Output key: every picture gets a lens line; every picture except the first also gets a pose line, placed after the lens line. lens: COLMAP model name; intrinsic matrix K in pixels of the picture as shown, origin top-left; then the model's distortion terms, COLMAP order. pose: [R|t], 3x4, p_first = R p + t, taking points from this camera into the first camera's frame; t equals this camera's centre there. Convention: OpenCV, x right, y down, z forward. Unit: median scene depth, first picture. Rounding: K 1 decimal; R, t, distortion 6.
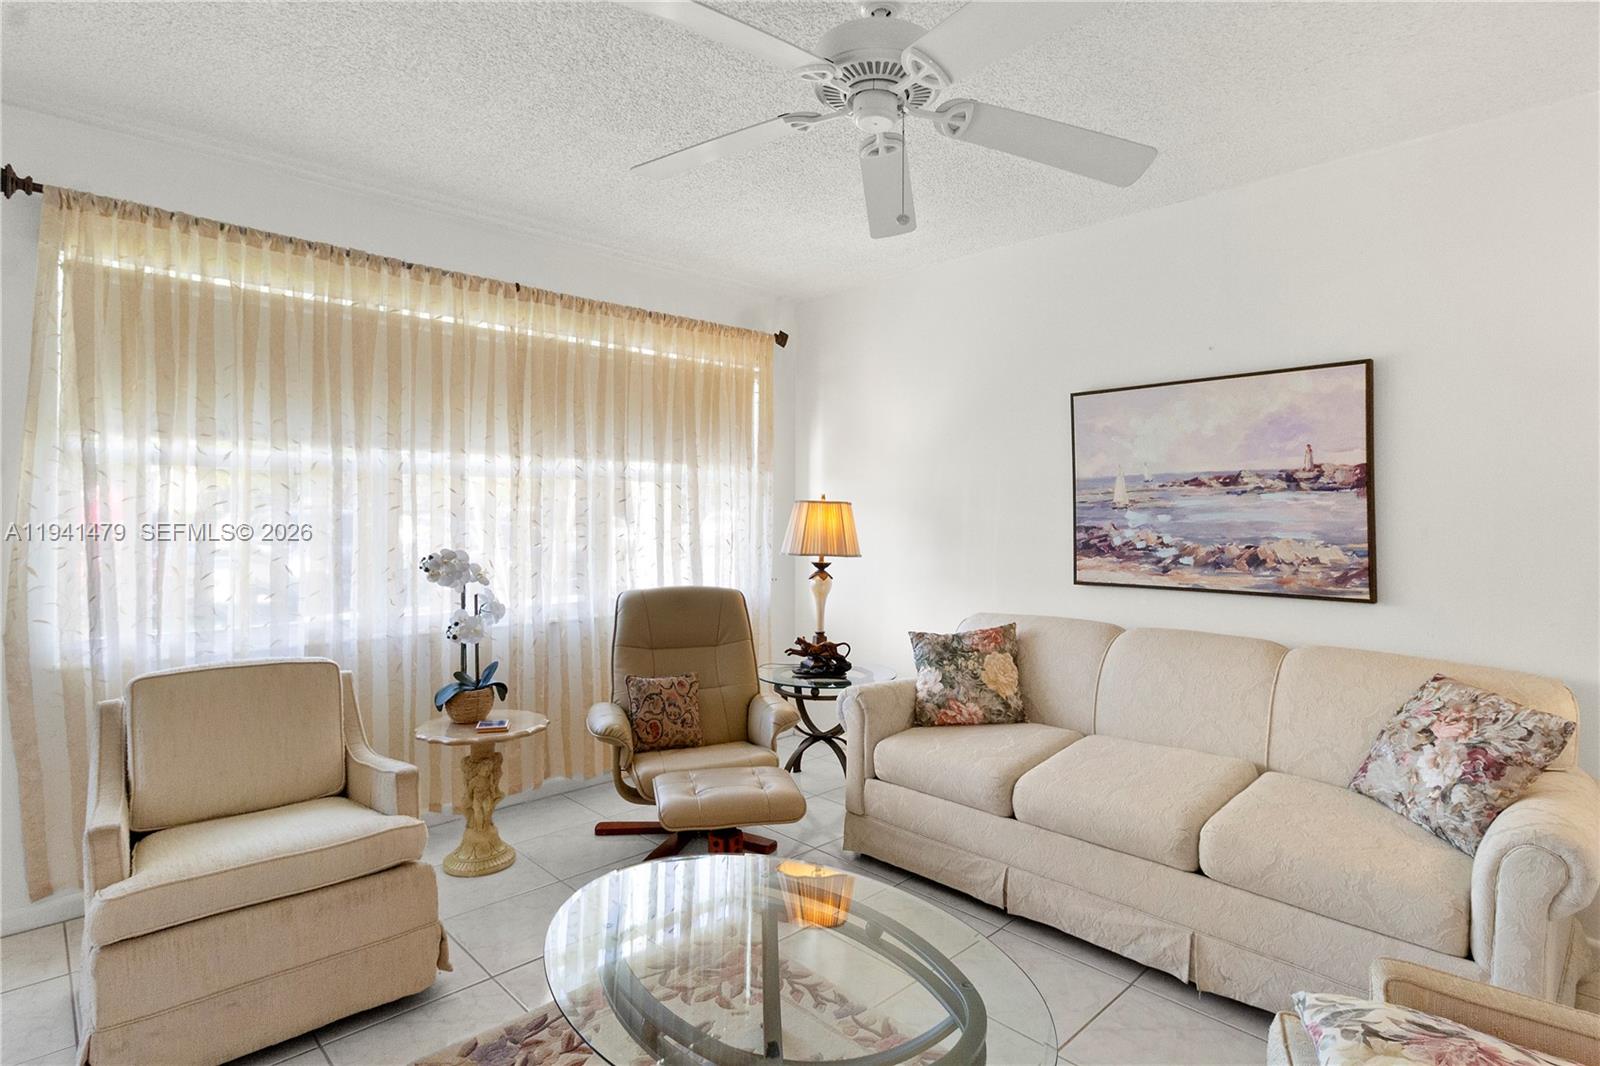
lens RADIAL K [[815.6, 0, 804.9], [0, 815.6, 506.0], [0, 0, 1]] dist [0.000948, -0.000435]
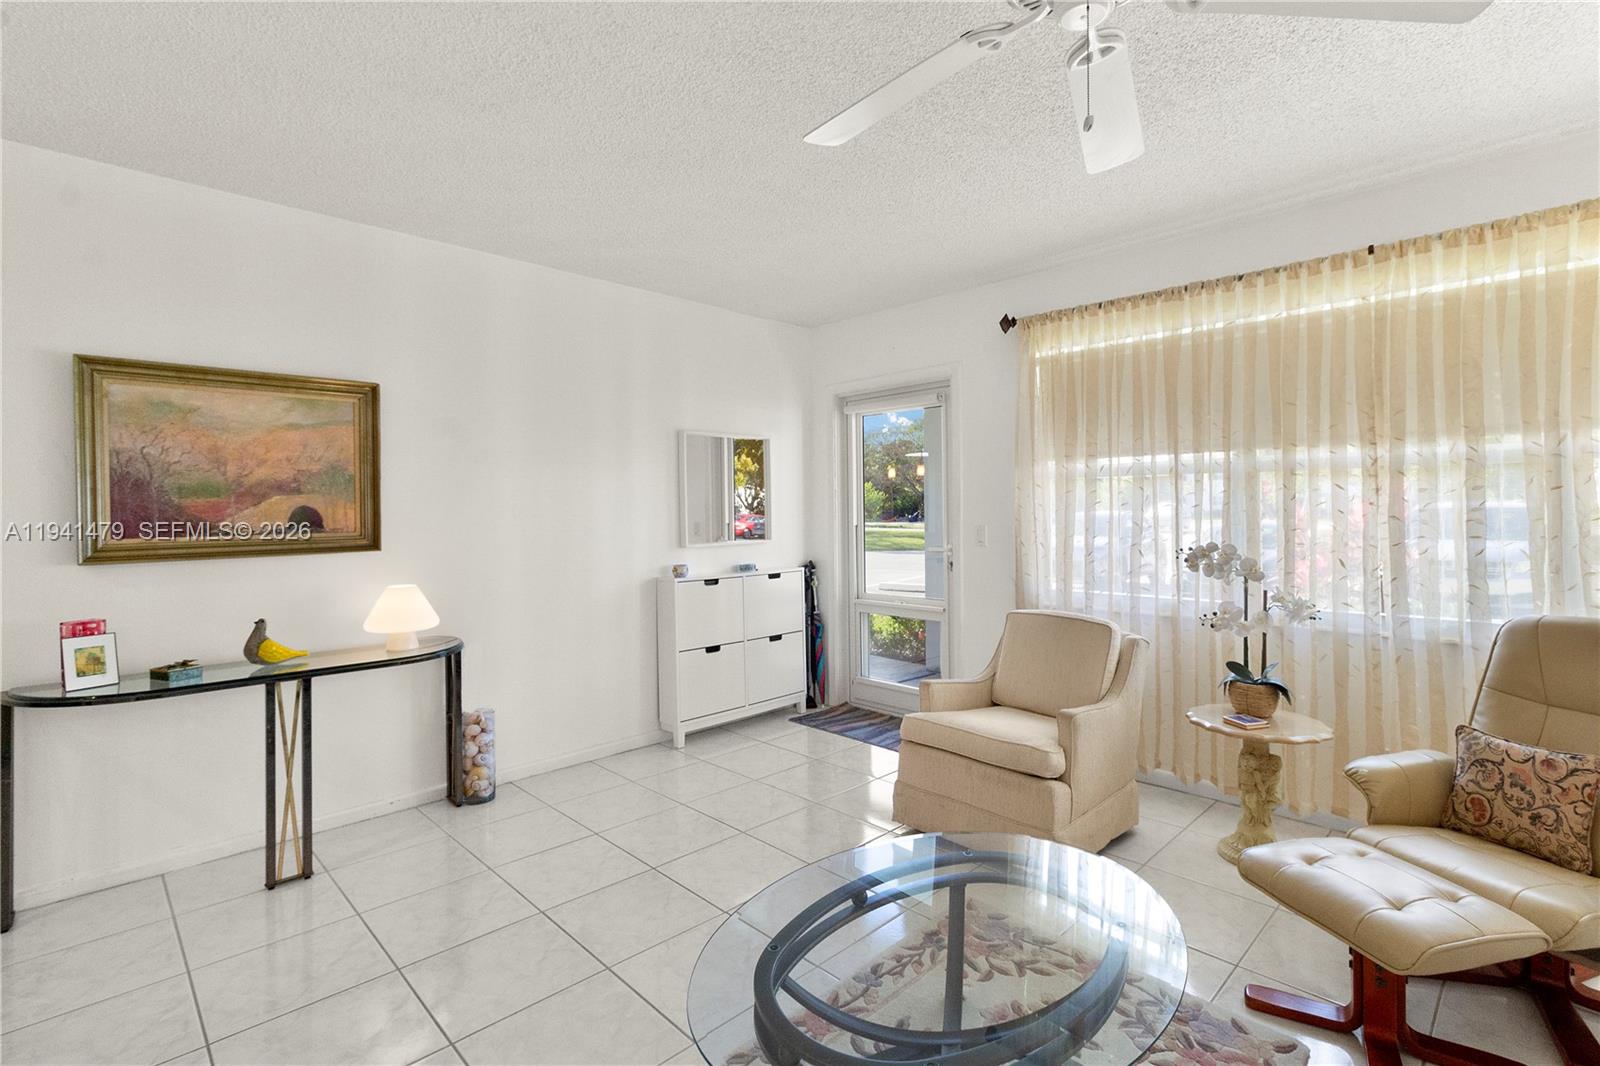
lens RADIAL K [[717.6, 0, 807.2], [0, 717.6, 511.4], [0, 0, 1]] dist [0.000168, 0.000266]
pose [[0.022078, -0.003087, -0.999751, 0.460599], [0.015665, 0.999874, -0.002742, 0.006109], [0.999634, -0.015600, 0.022124, 0.425513]]
